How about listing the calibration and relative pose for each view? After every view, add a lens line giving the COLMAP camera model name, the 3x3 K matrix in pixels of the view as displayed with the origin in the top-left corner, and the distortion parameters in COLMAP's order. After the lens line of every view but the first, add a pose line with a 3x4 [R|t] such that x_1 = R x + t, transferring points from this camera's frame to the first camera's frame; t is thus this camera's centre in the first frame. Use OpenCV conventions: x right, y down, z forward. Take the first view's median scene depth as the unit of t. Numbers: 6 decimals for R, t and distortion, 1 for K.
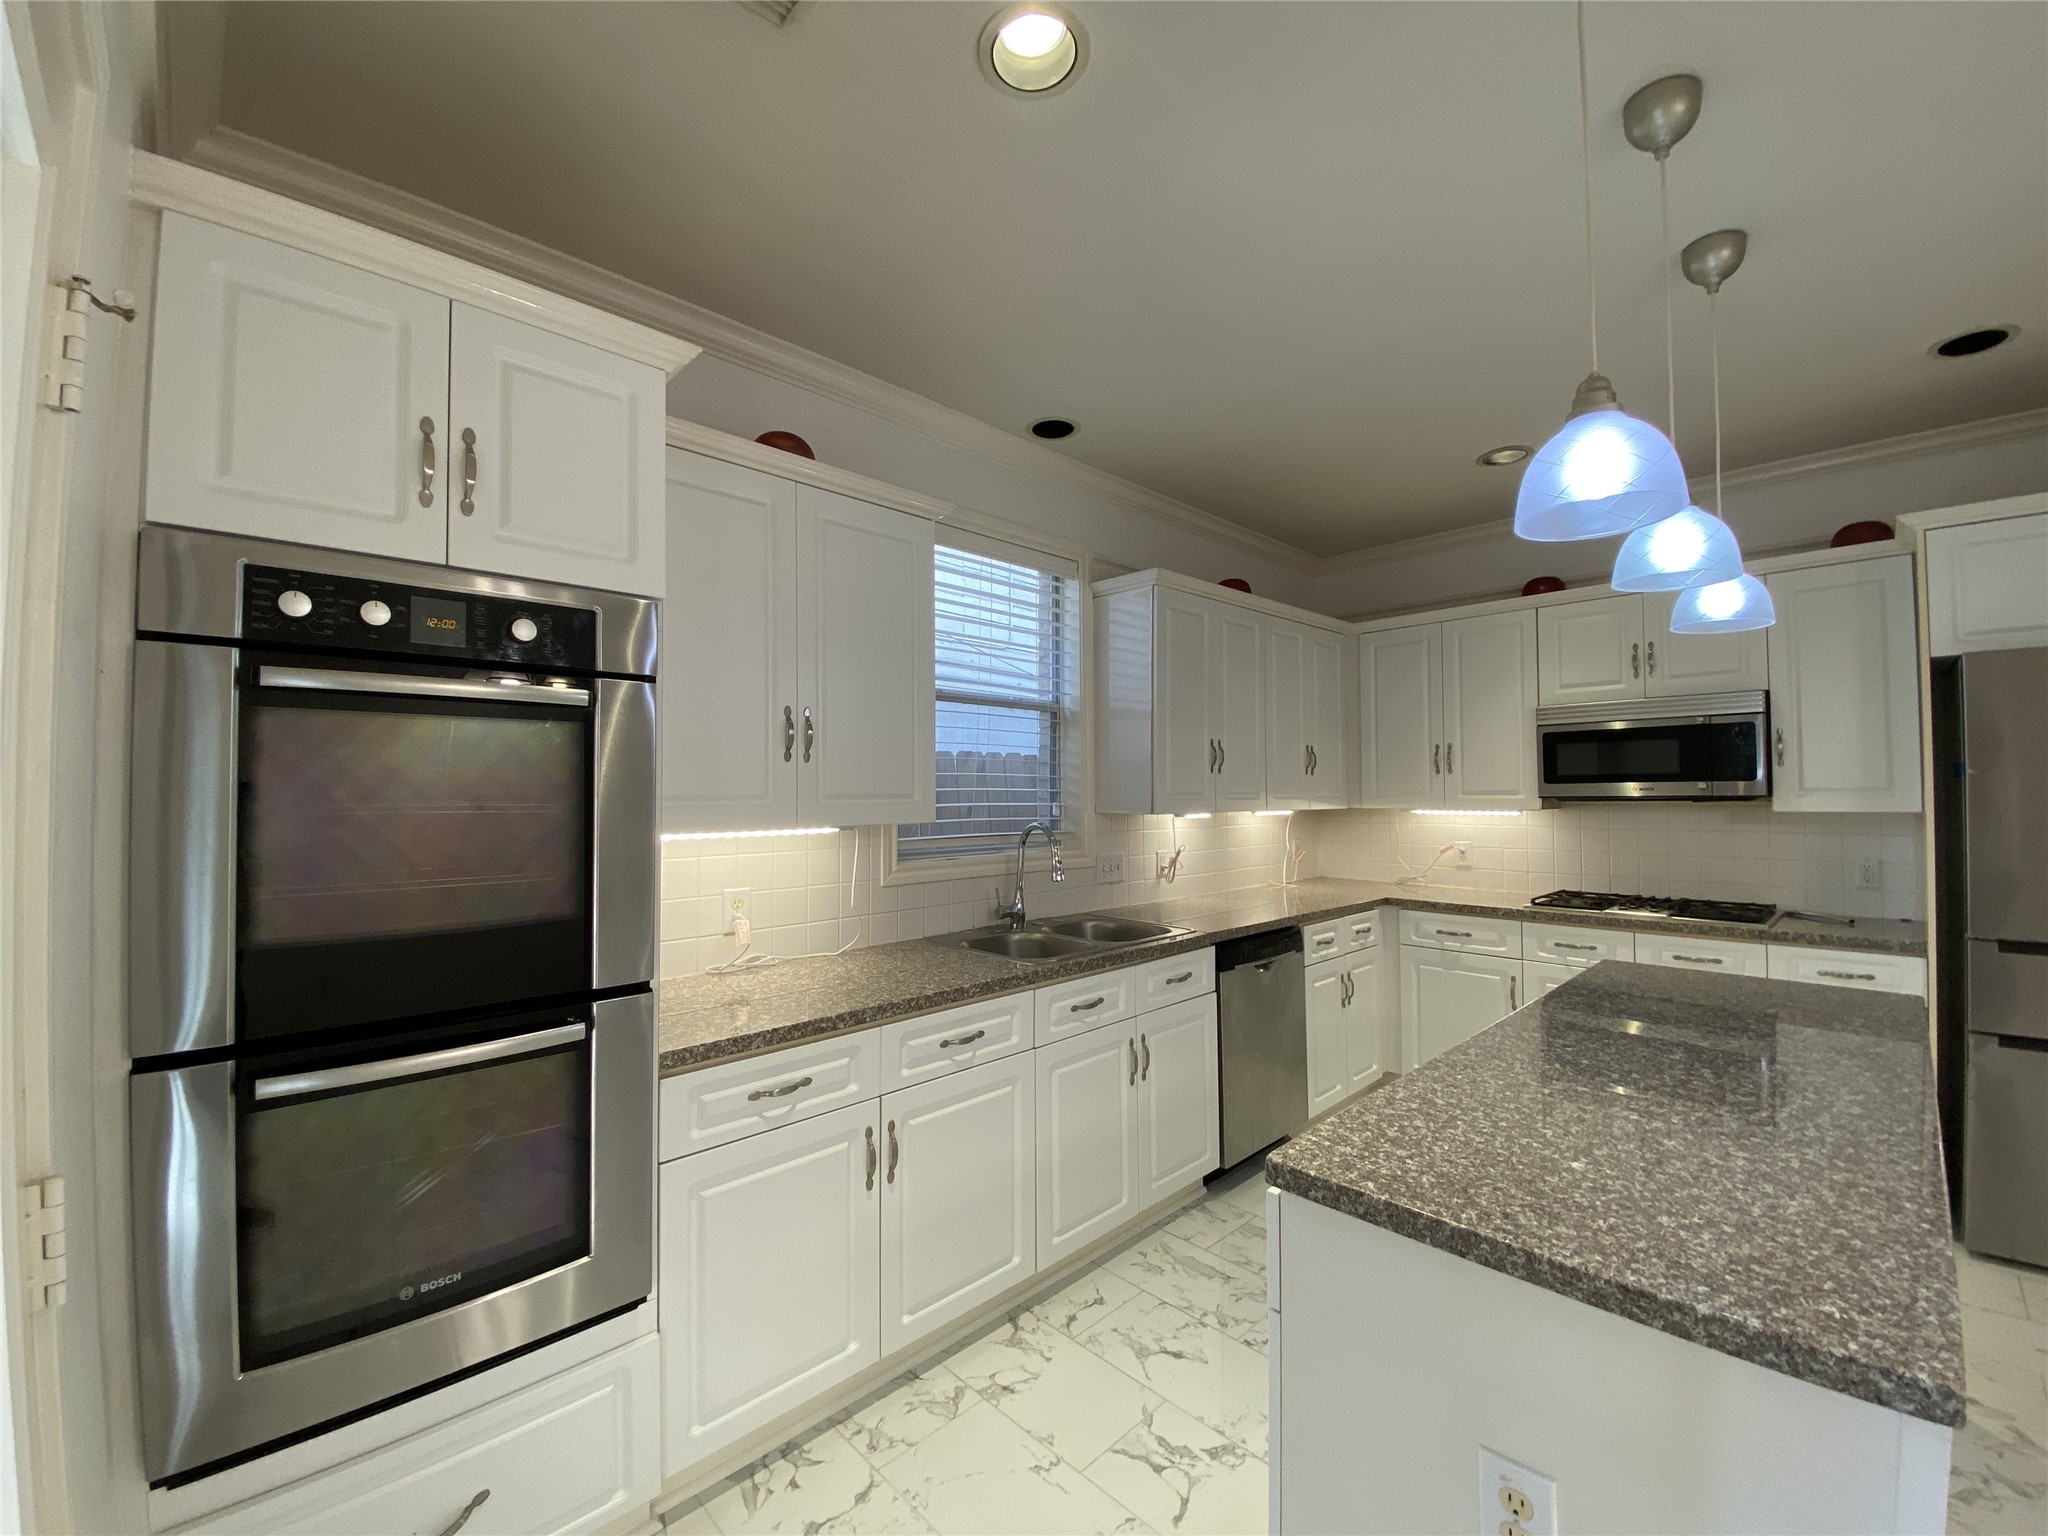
lens RADIAL K [[842.3, 0, 1031.6], [0, 842.3, 773.8], [0, 0, 1]] dist [-0.001008, -0.009779]
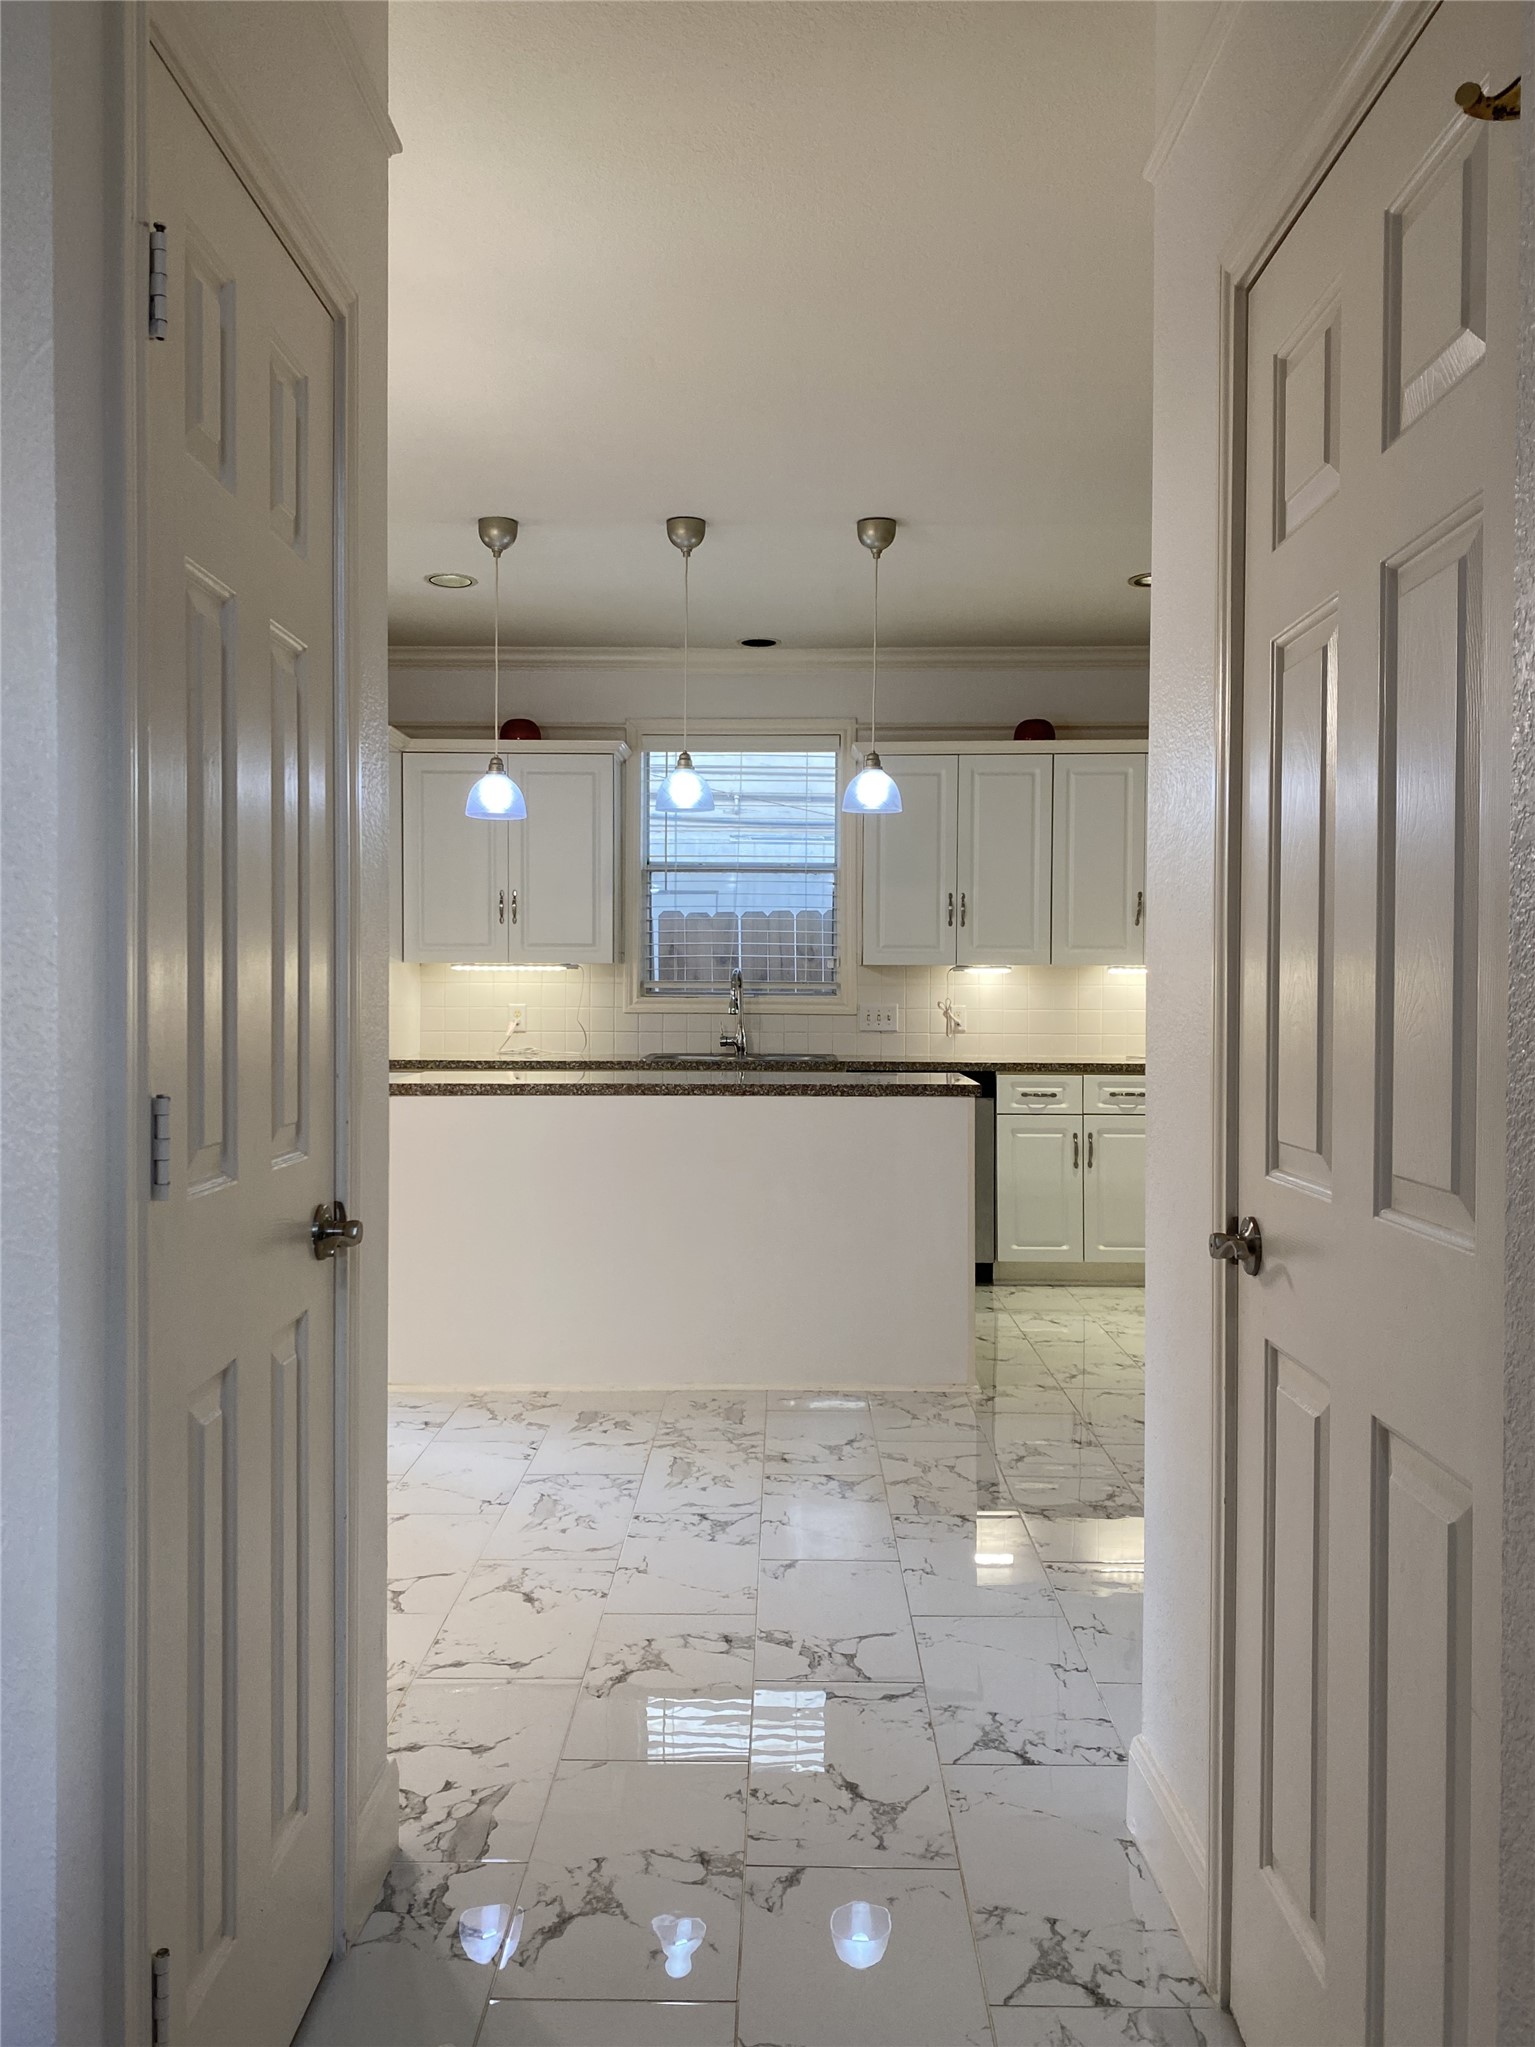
lens RADIAL K [[1643.3, 0, 763.5], [0, 1643.3, 1021.3], [0, 0, 1]] dist [0.015060, 0.000411]
pose [[0.706116, 0.018288, -0.707860, 2.614615], [0.008962, 0.999356, 0.034759, 0.077591], [0.708040, -0.030888, 0.705497, -1.033961]]
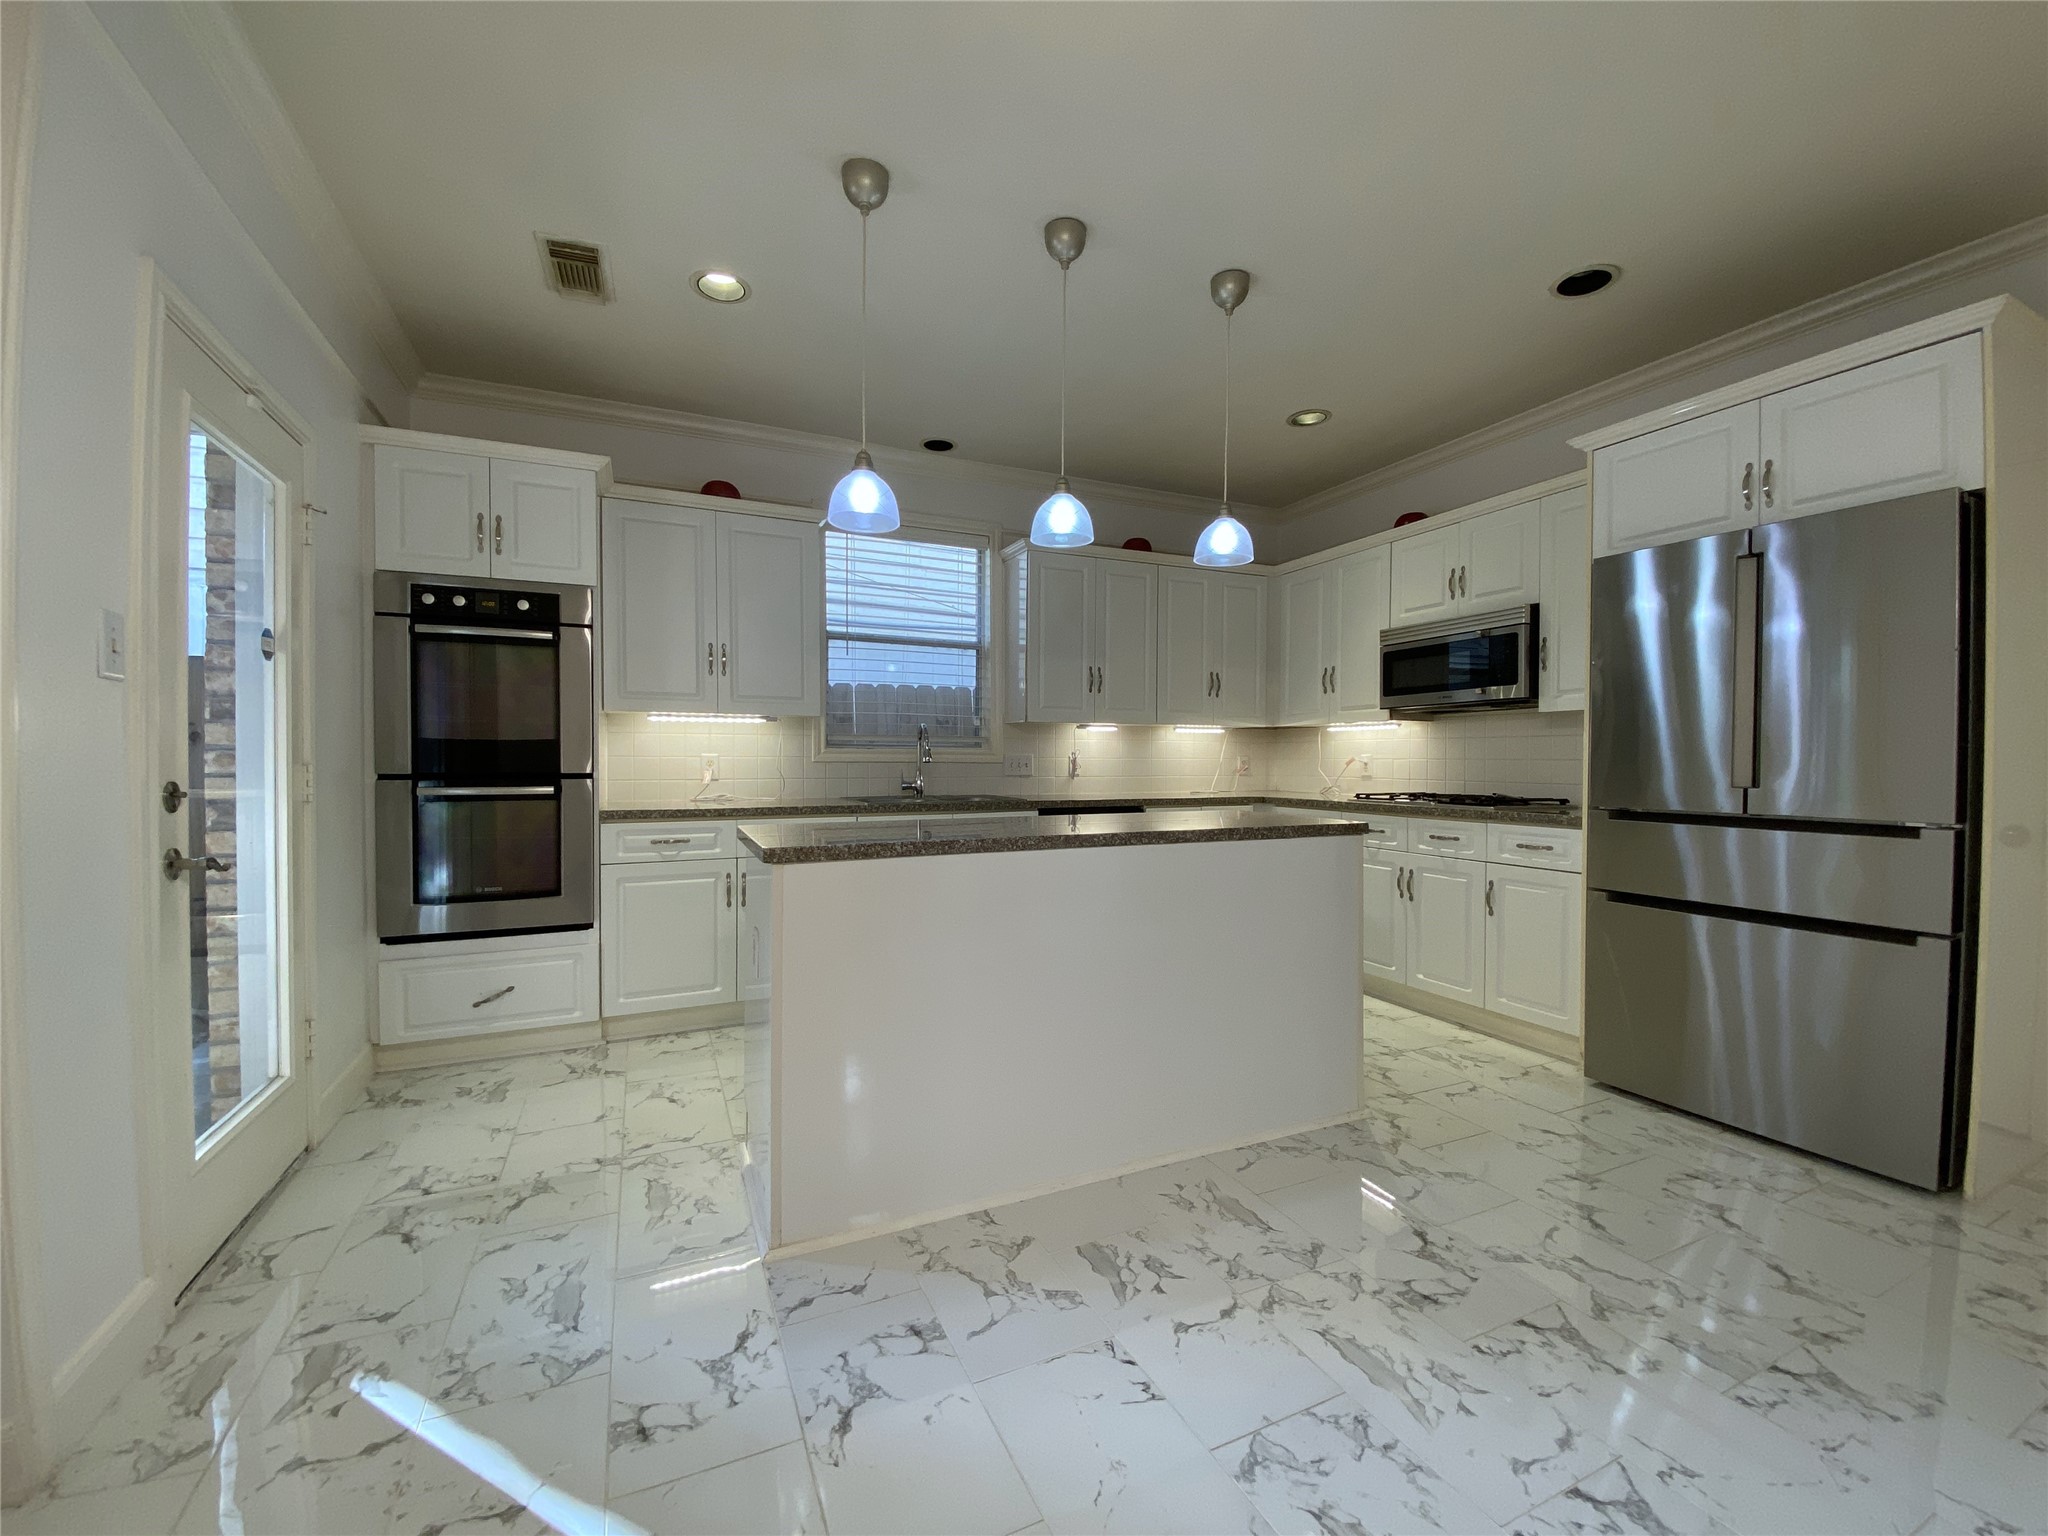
lens RADIAL K [[842.3, 0, 1036.2], [0, 842.3, 779.6], [0, 0, 1]] dist [-0.001008, -0.009779]
pose [[0.943483, 0.014104, -0.331120, 1.004813], [0.000897, 0.998982, 0.045106, 0.134946], [0.331419, -0.042854, 0.942510, -0.465662]]
